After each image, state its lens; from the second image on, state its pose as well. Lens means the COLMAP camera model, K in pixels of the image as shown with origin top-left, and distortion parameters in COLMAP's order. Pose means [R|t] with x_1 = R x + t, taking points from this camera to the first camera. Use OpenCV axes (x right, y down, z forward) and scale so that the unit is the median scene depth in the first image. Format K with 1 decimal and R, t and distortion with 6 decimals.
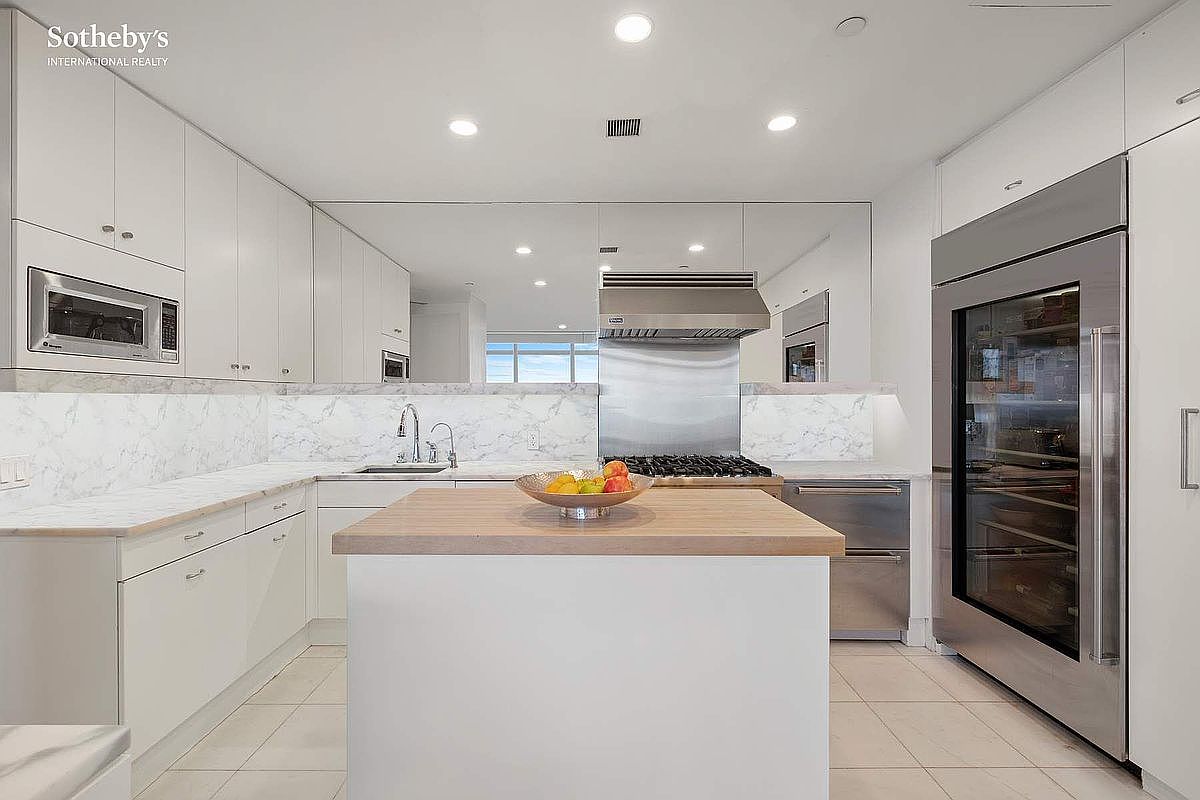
lens RADIAL K [[497.9, 0, 588.8], [0, 497.9, 401.7], [0, 0, 1]] dist [0.011925, -0.000139]
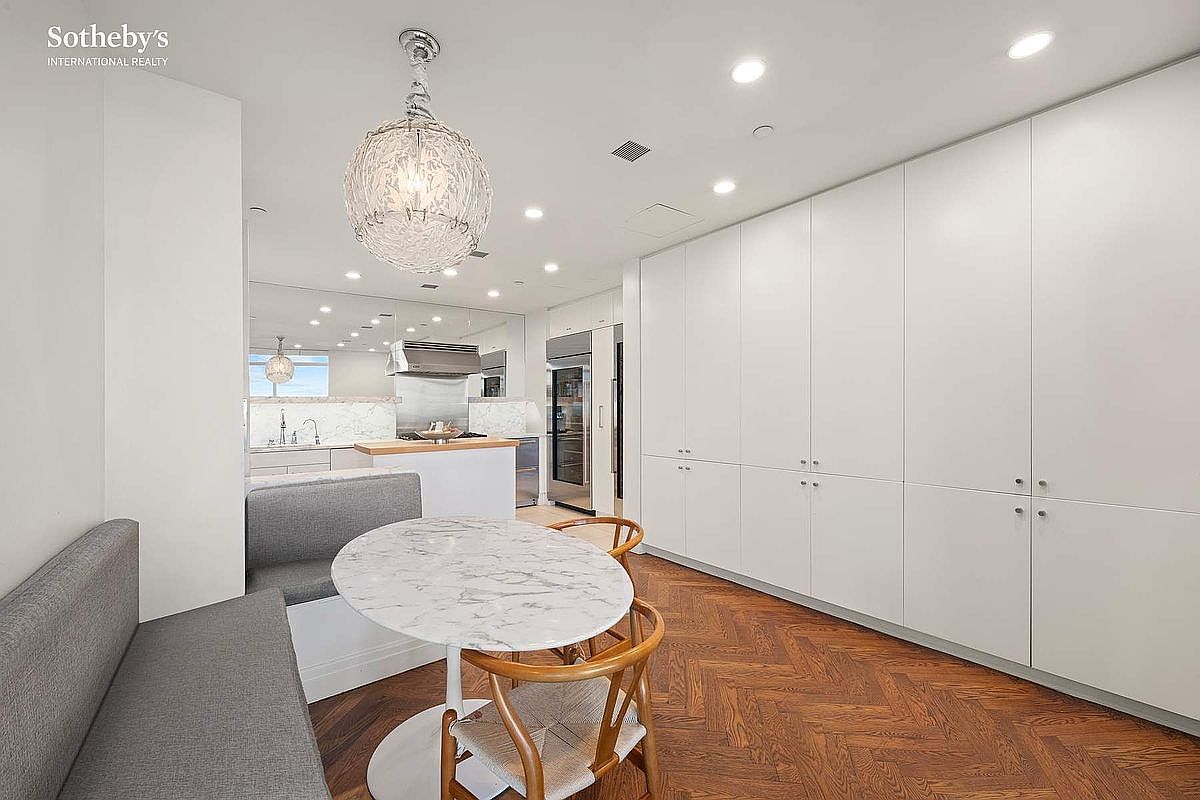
lens RADIAL K [[542.3, 0, 607.0], [0, 542.3, 395.9], [0, 0, 1]] dist [-0.001119, -0.000507]
pose [[0.762536, 0.007633, 0.646901, -0.826831], [0.004067, 0.999854, -0.016592, -0.003039], [-0.646933, 0.015283, 0.762394, -1.247305]]
